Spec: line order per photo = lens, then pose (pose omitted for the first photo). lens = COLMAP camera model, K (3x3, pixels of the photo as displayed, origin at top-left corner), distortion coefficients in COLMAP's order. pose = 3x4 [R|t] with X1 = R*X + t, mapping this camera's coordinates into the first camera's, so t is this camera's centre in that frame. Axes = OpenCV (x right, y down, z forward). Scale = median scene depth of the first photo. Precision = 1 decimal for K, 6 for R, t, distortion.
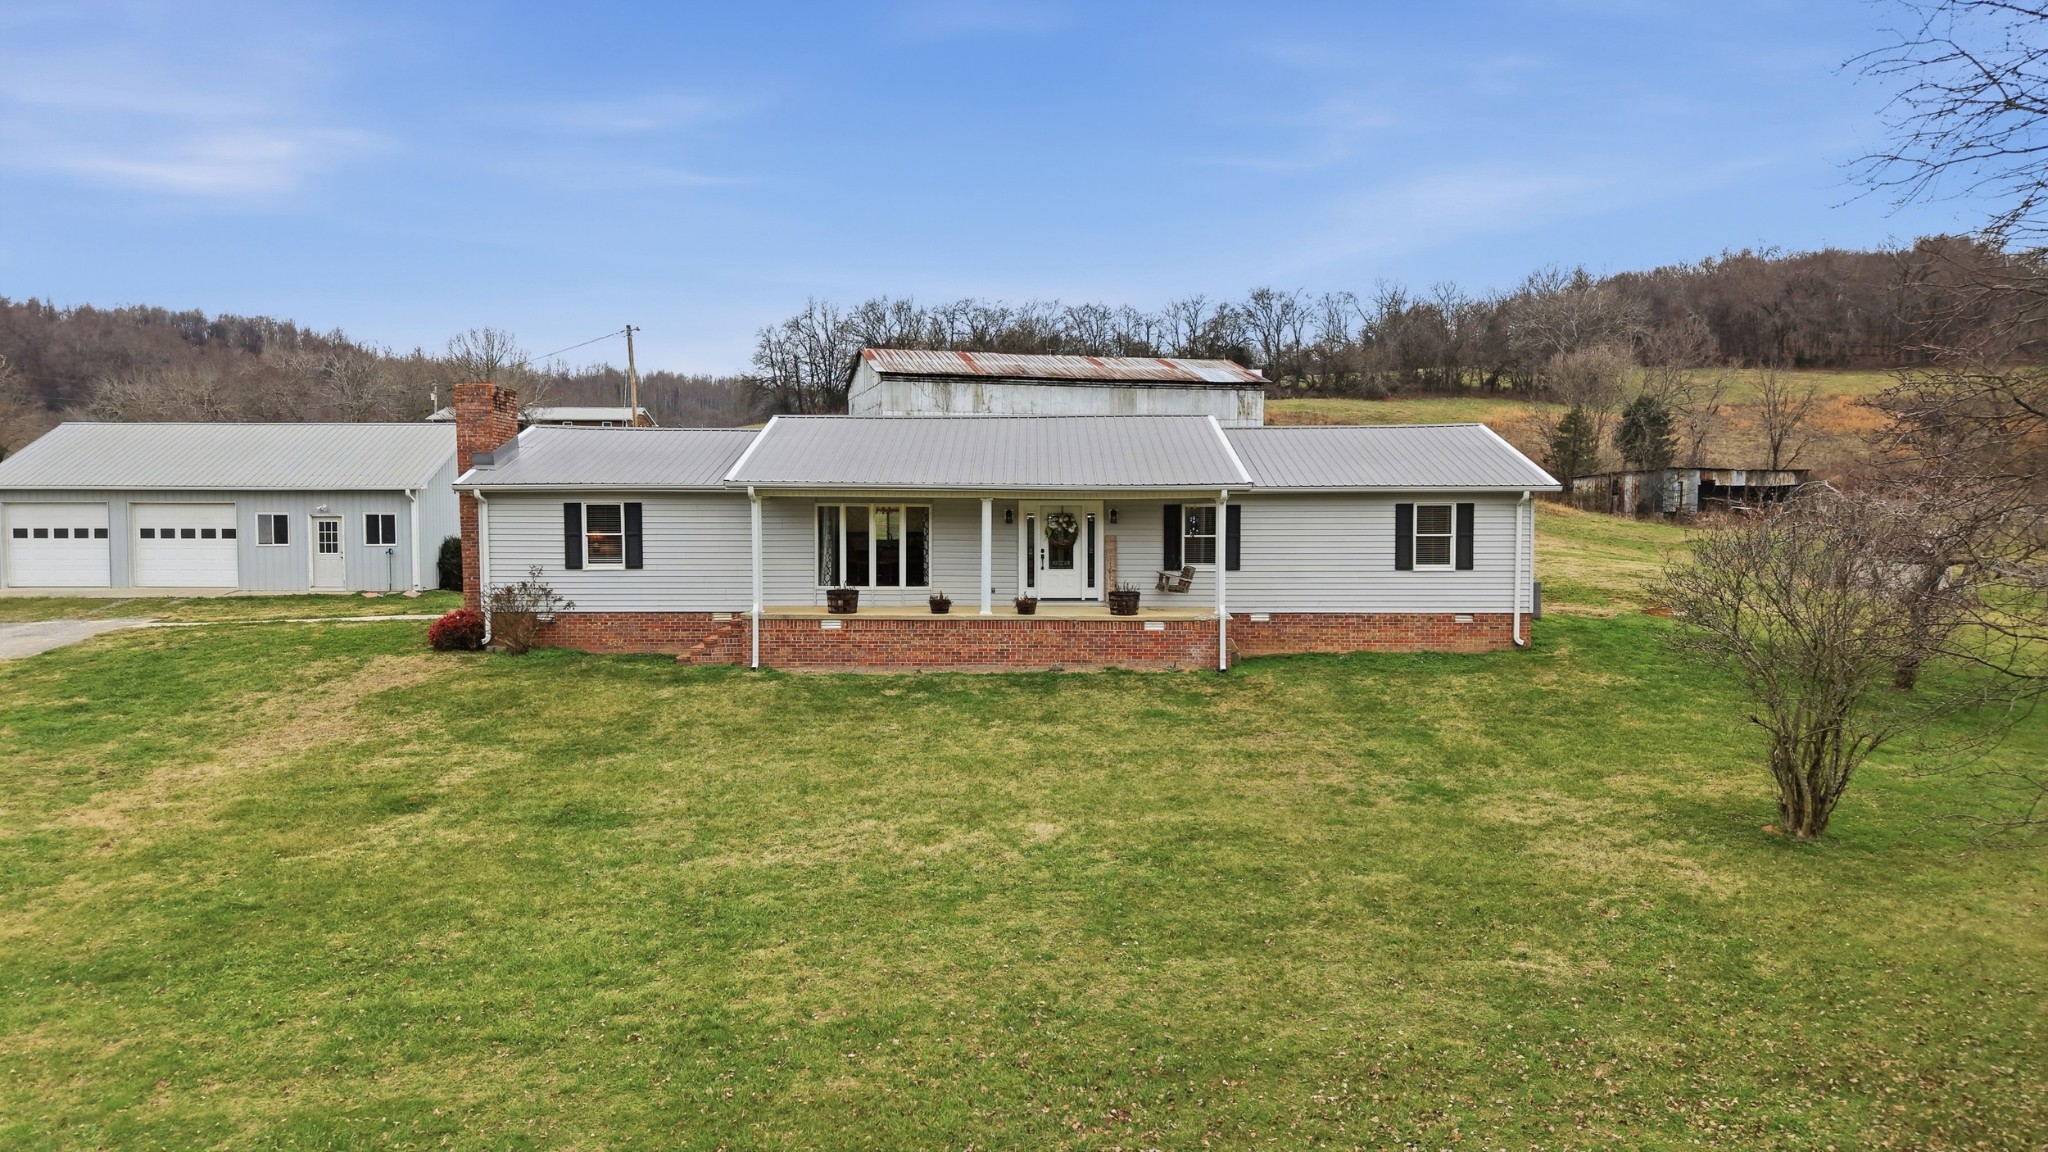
lens RADIAL K [[1362.6, 0, 1024.0], [0, 1362.6, 576.0], [0, 0, 1]] dist [0.073891, -0.077680]
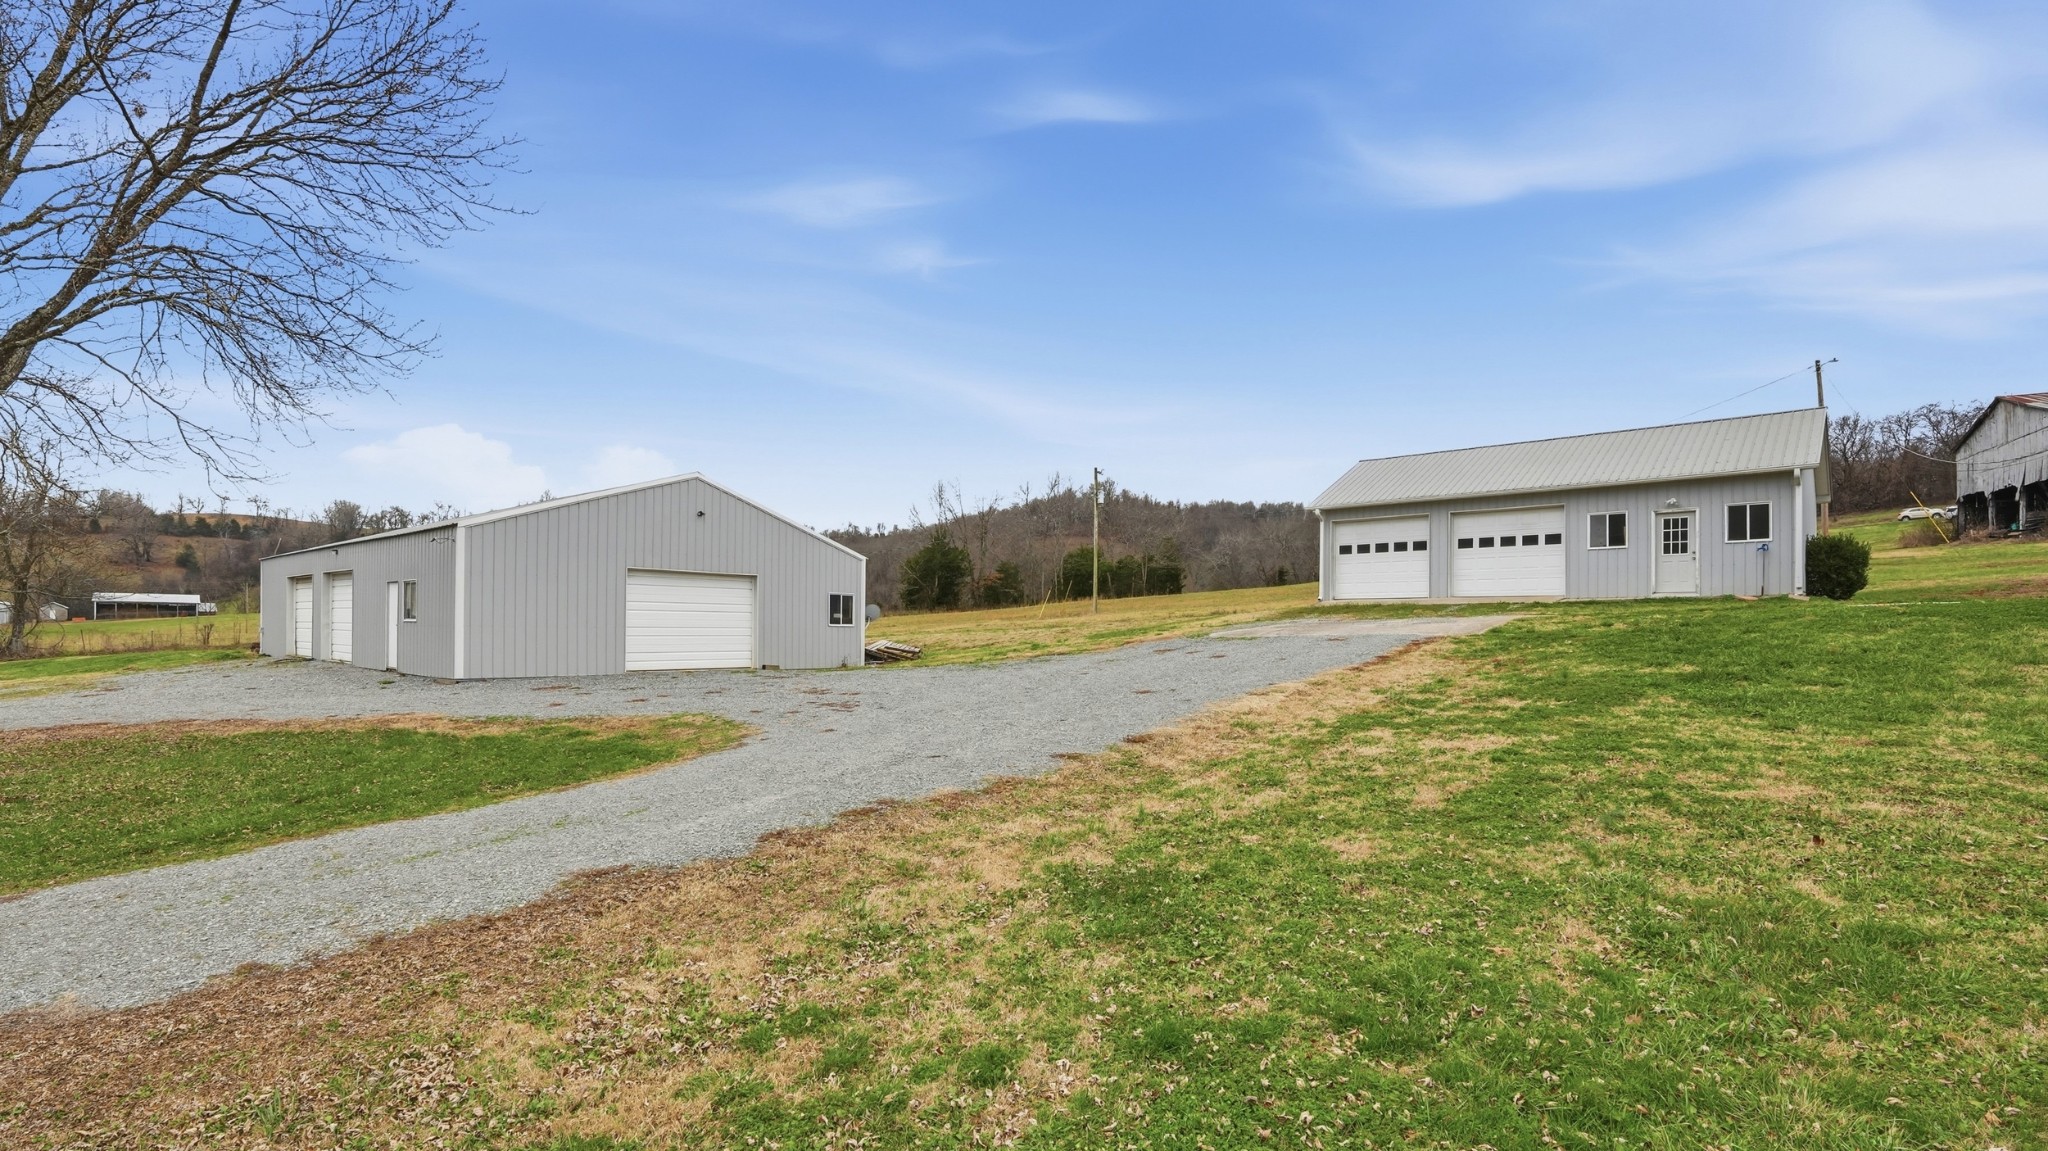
lens RADIAL K [[930.7, 0, 1027.4], [0, 930.7, 618.9], [0, 0, 1]] dist [-0.064964, 0.012946]
pose [[0.730443, -0.004019, -0.682962, -0.412397], [-0.037776, 0.998214, -0.046276, 0.066295], [0.681928, 0.059601, 0.728987, 0.305713]]
